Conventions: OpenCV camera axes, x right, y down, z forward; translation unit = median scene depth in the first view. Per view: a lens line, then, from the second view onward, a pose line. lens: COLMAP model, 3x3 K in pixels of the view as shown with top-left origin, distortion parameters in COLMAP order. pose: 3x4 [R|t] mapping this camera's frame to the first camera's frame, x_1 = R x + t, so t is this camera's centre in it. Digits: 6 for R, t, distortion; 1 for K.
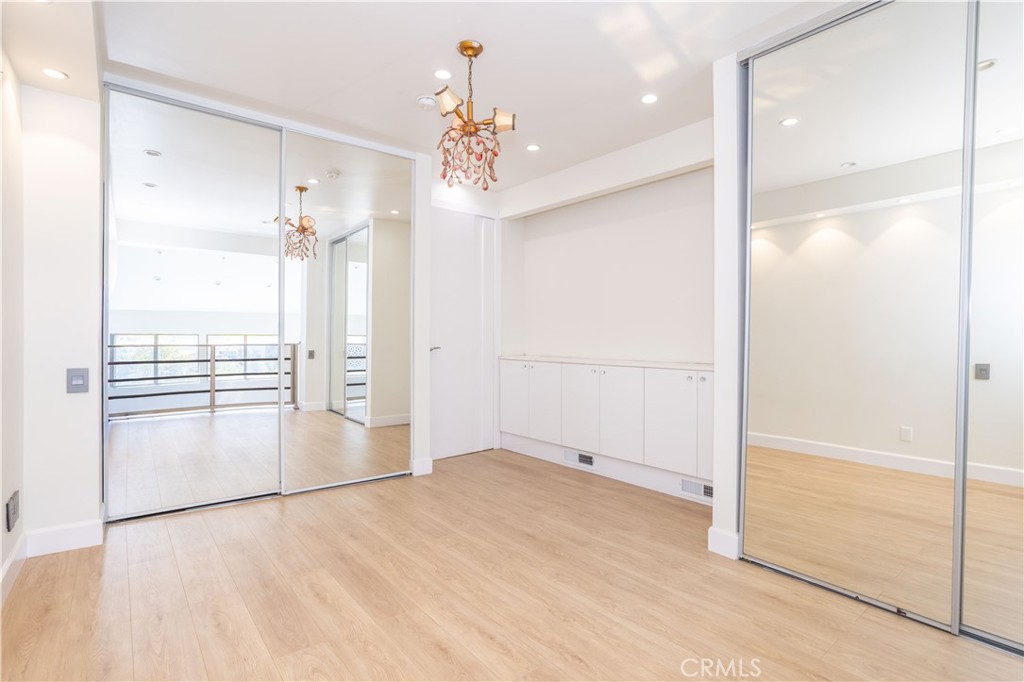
lens RADIAL K [[499.2, 0, 513.1], [0, 499.2, 338.7], [0, 0, 1]] dist [-0.017261, 0.003071]
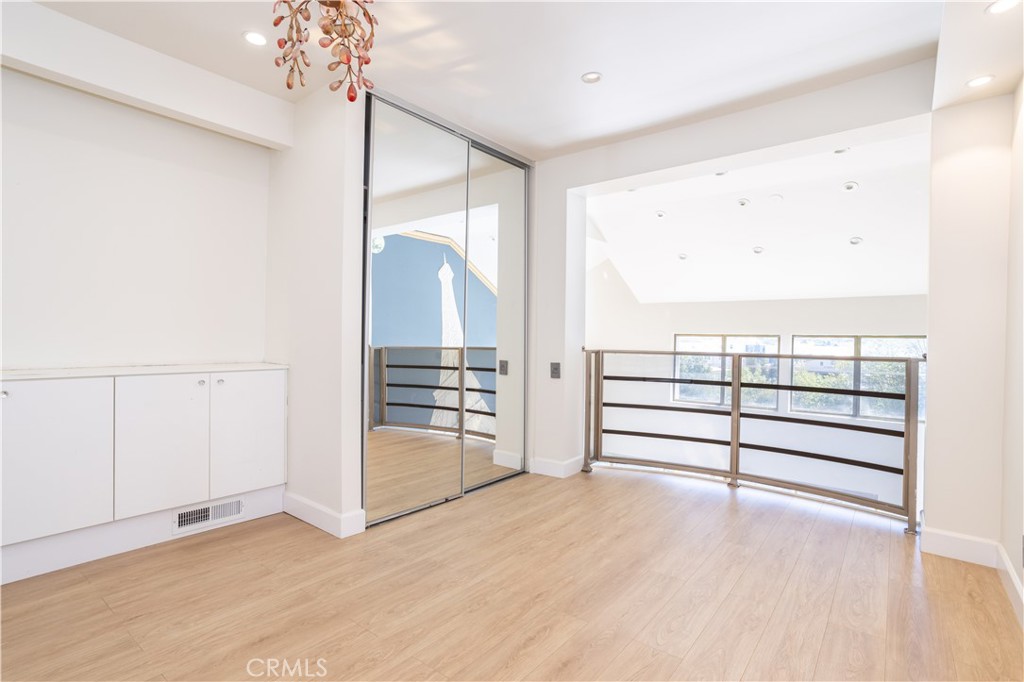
lens RADIAL K [[499.2, 0, 512.8], [0, 499.2, 345.3], [0, 0, 1]] dist [-0.017261, 0.003071]
pose [[-0.210940, -0.017571, 0.977341, -0.745090], [-0.013107, 0.999799, 0.015146, -0.000760], [-0.977411, -0.009615, -0.211128, 0.934373]]
